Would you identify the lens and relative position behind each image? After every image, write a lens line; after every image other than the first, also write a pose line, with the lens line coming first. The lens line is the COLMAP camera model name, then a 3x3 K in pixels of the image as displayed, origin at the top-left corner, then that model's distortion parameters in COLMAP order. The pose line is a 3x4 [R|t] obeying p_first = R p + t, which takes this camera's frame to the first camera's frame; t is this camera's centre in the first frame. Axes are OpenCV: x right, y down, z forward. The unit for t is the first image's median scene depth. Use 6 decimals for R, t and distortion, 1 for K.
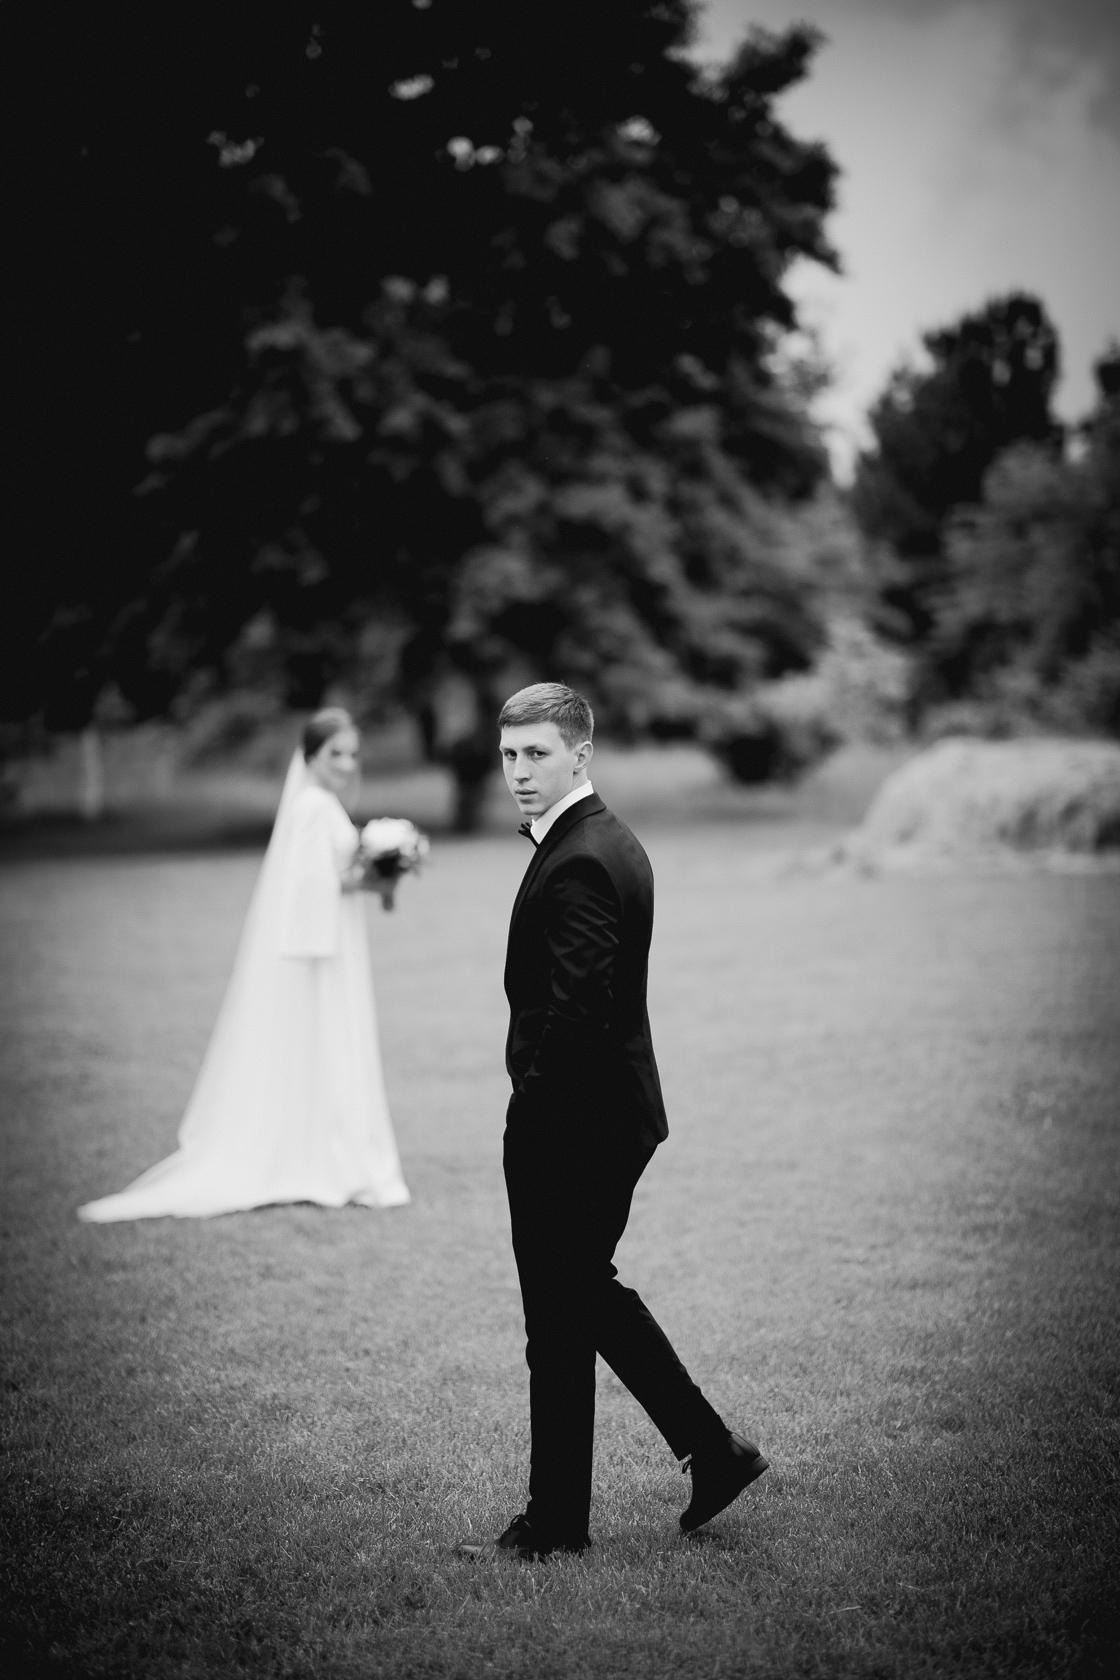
lens RADIAL K [[3904.8, 0, 549.2], [0, 3904.8, 823.7], [0, 0, 1]] dist [0.110744, 0.000000]
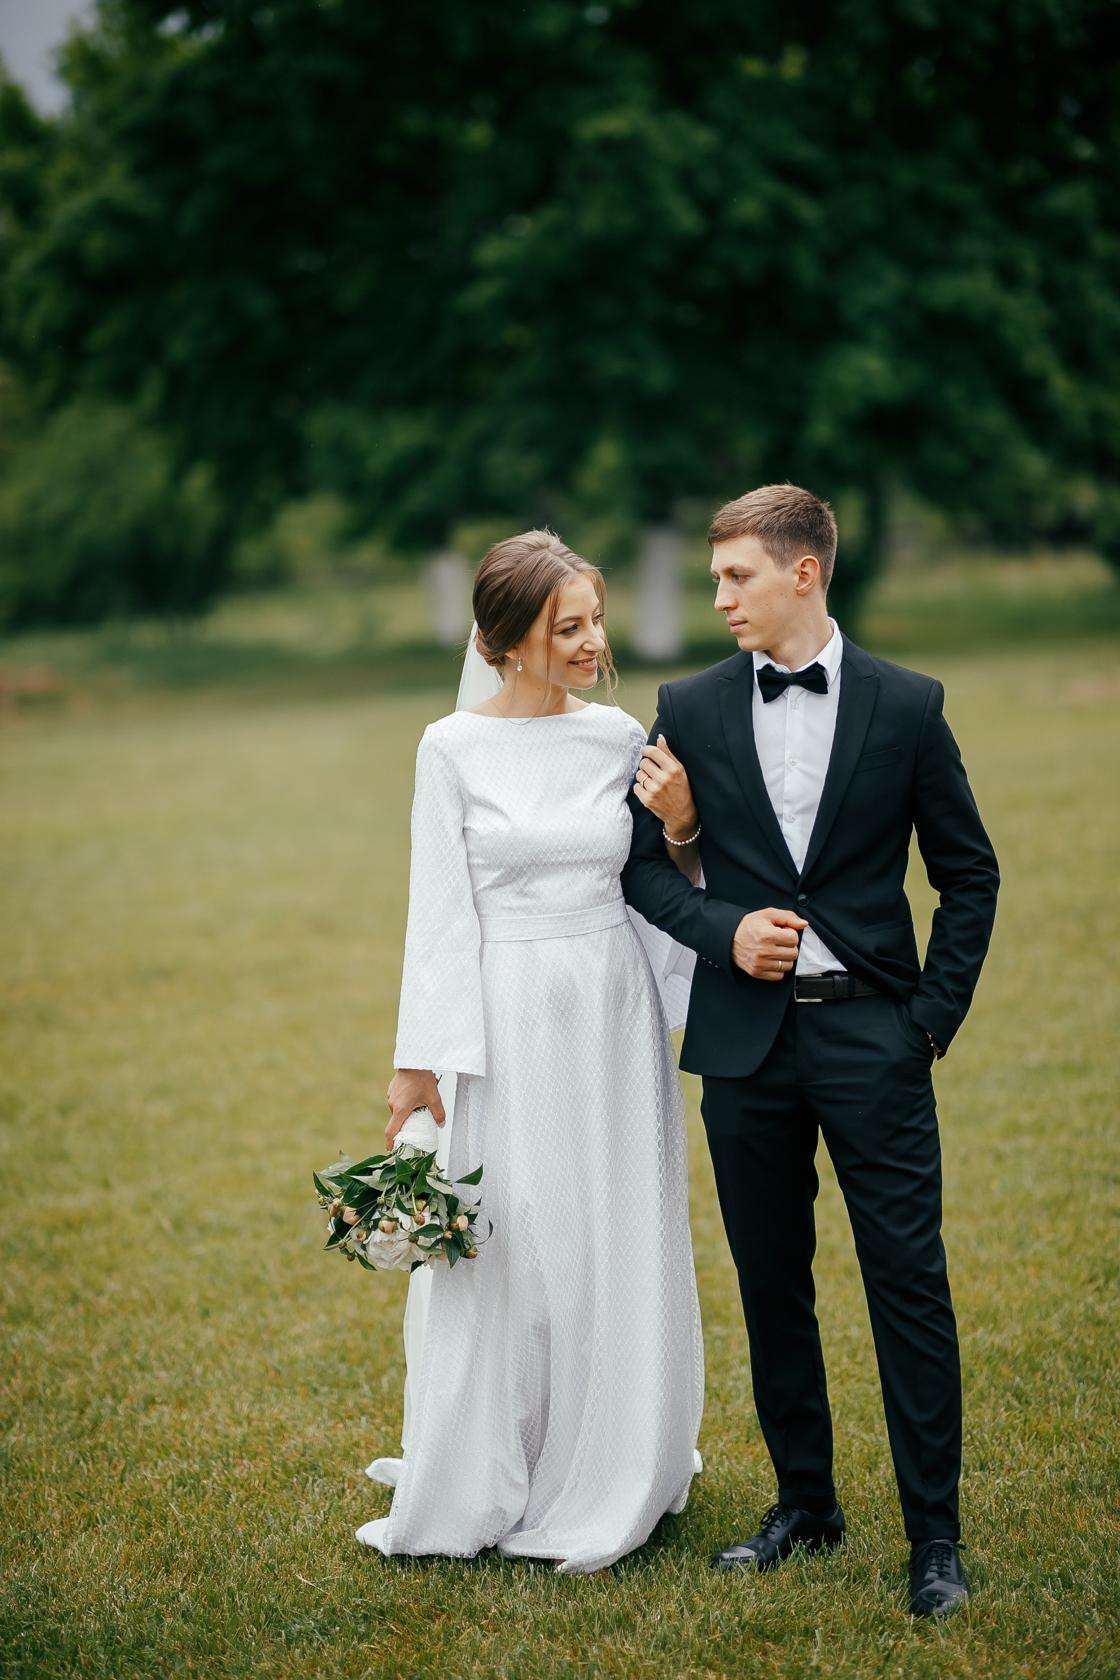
lens RADIAL K [[3904.8, 0, 530.6], [0, 3904.8, 850.6], [0, 0, 1]] dist [0.110744, 0.000000]
pose [[0.992949, -0.023830, -0.116121, 0.014970], [0.030100, 0.998165, 0.052548, -0.001657], [0.114656, -0.055673, 0.991844, 0.061172]]
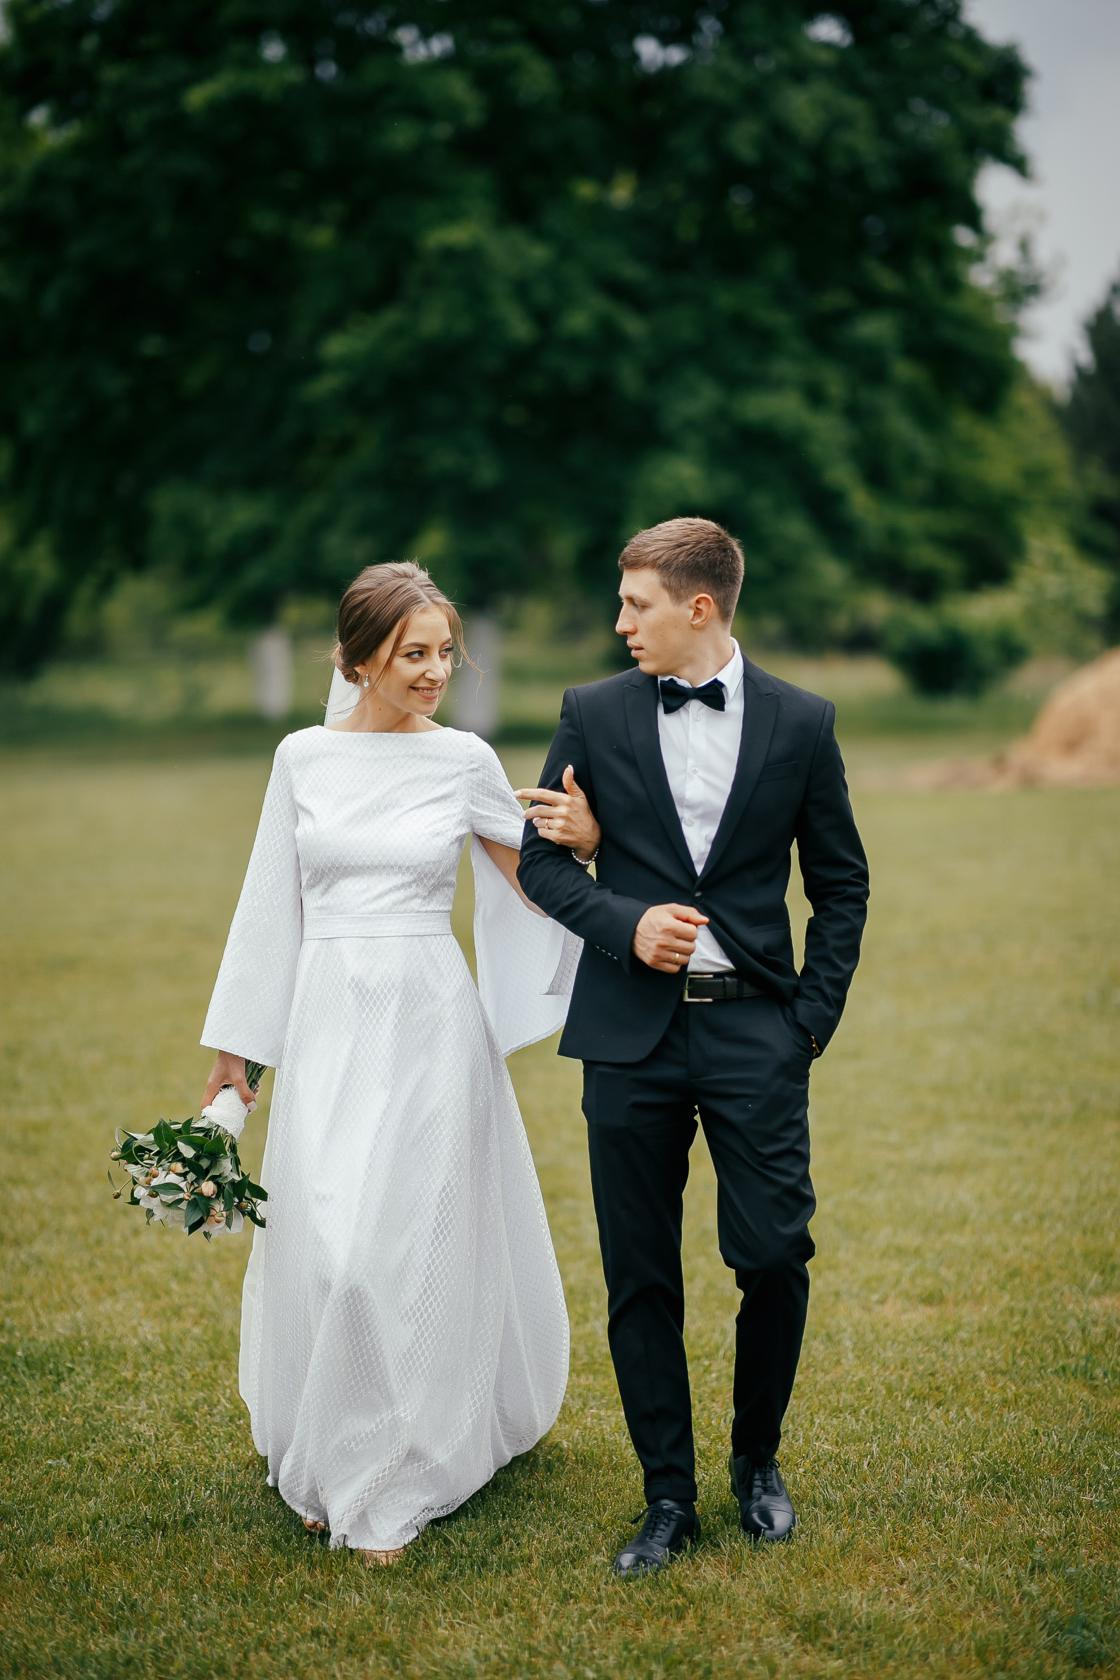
lens RADIAL K [[3904.8, 0, 557.4], [0, 3904.8, 849.0], [0, 0, 1]] dist [0.110744, 0.000000]
pose [[0.998332, 0.017870, -0.054895, 0.013820], [-0.016332, 0.999465, 0.028341, 0.002753], [0.055372, -0.027397, 0.998090, 0.000774]]
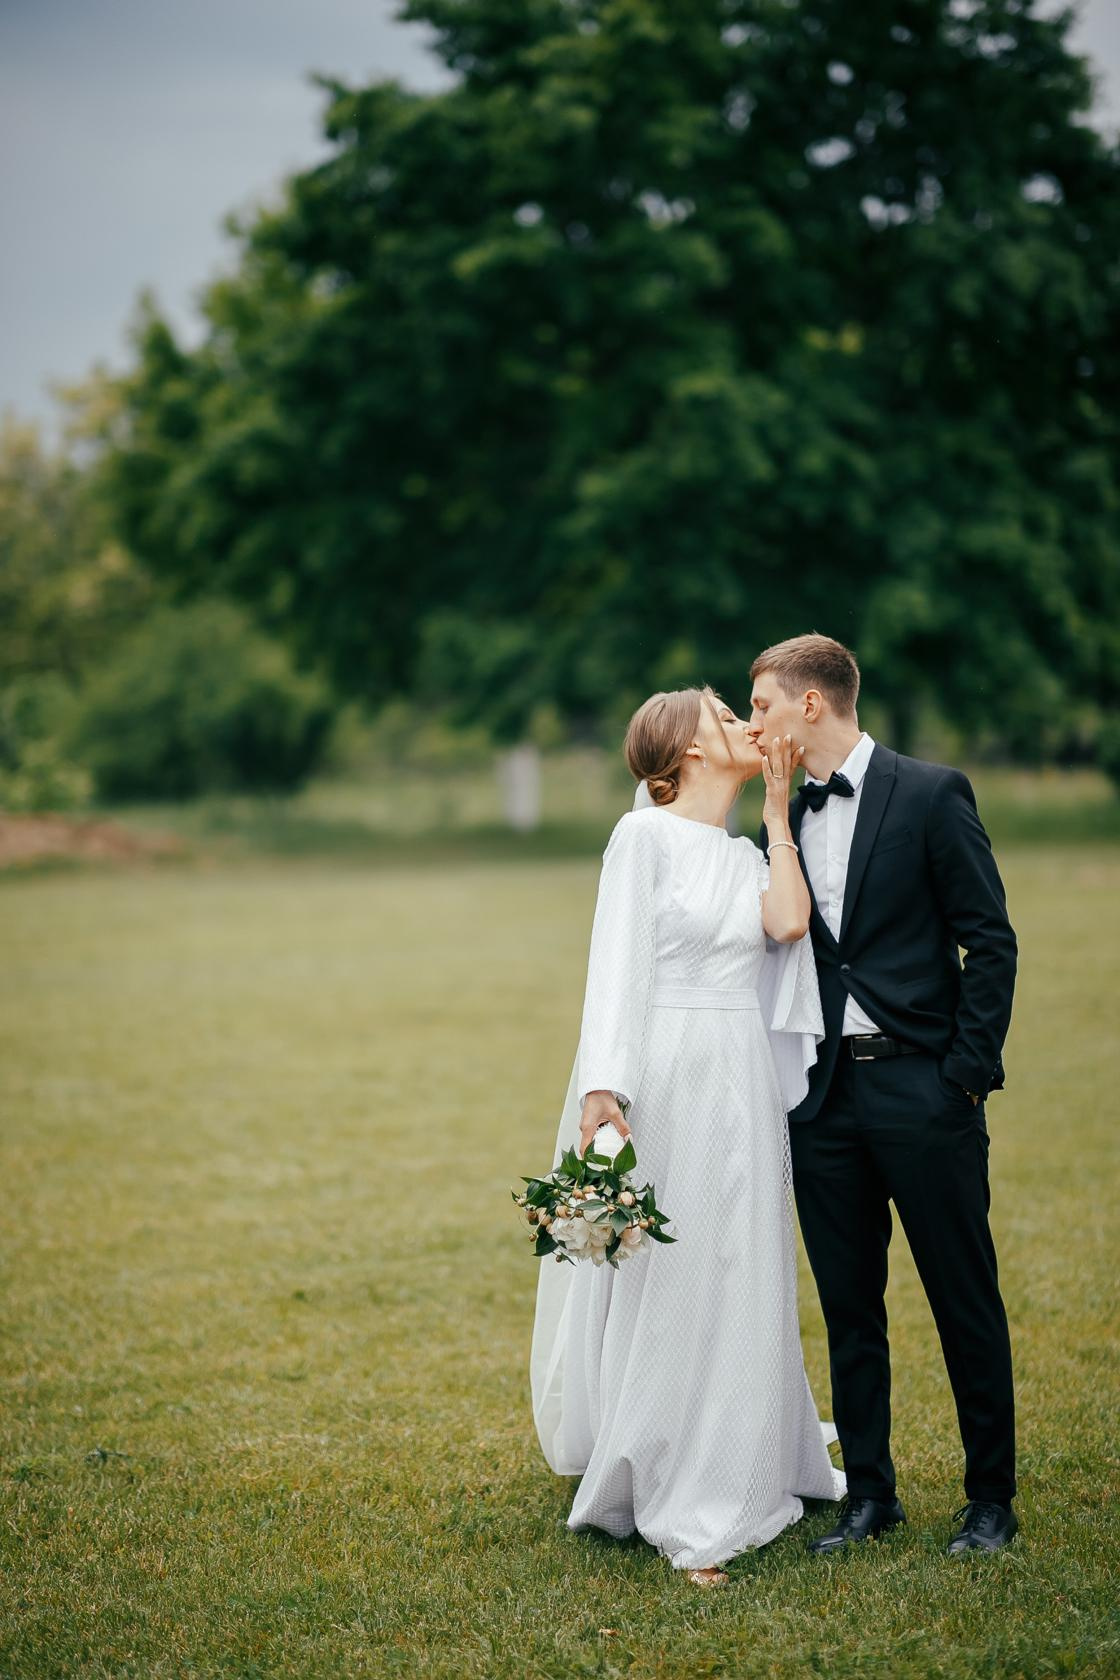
lens RADIAL K [[3904.8, 0, 551.0], [0, 3904.8, 826.3], [0, 0, 1]] dist [0.110744, 0.000000]
pose [[0.993952, 0.010932, -0.109267, 0.009277], [-0.011828, 0.999902, -0.007555, 0.007115], [0.109173, 0.008802, 0.993984, -0.086464]]
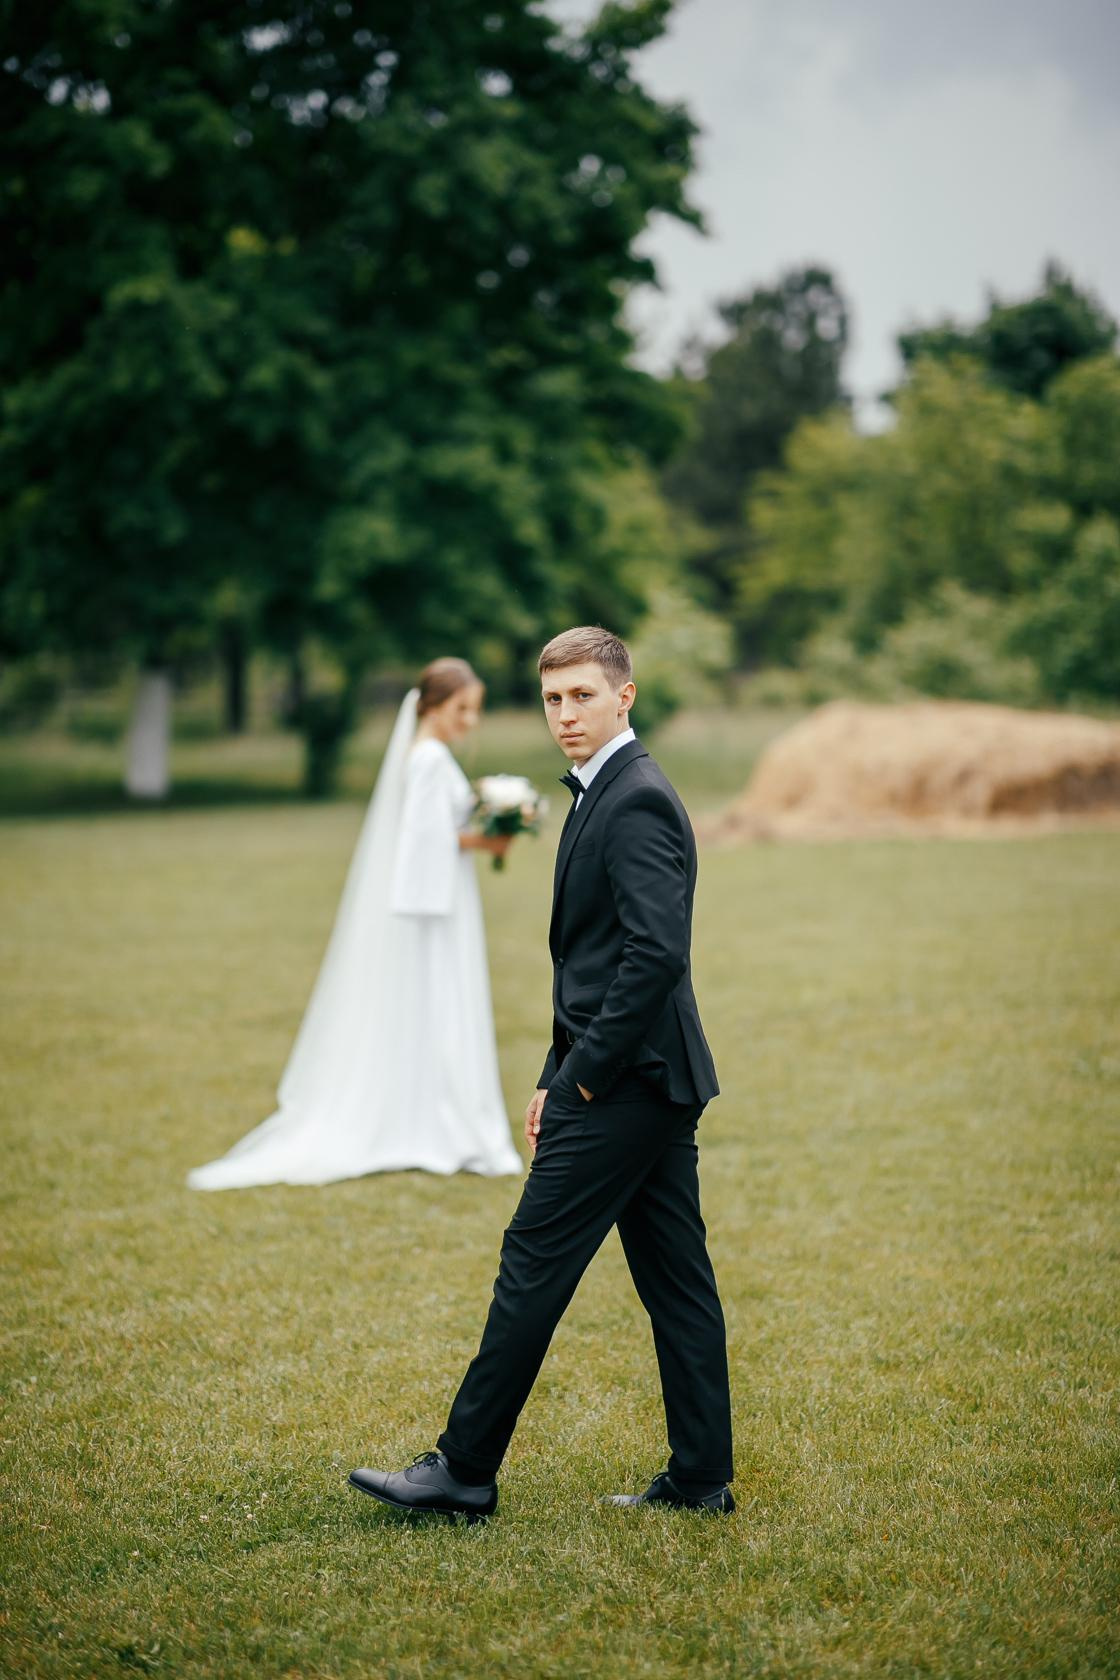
lens RADIAL K [[3904.8, 0, 543.4], [0, 3904.8, 848.1], [0, 0, 1]] dist [0.110744, 0.000000]
pose [[0.997922, 0.004166, 0.064306, -0.030570], [-0.005072, 0.999890, 0.013917, 0.001290], [-0.064241, -0.014214, 0.997833, 0.012096]]
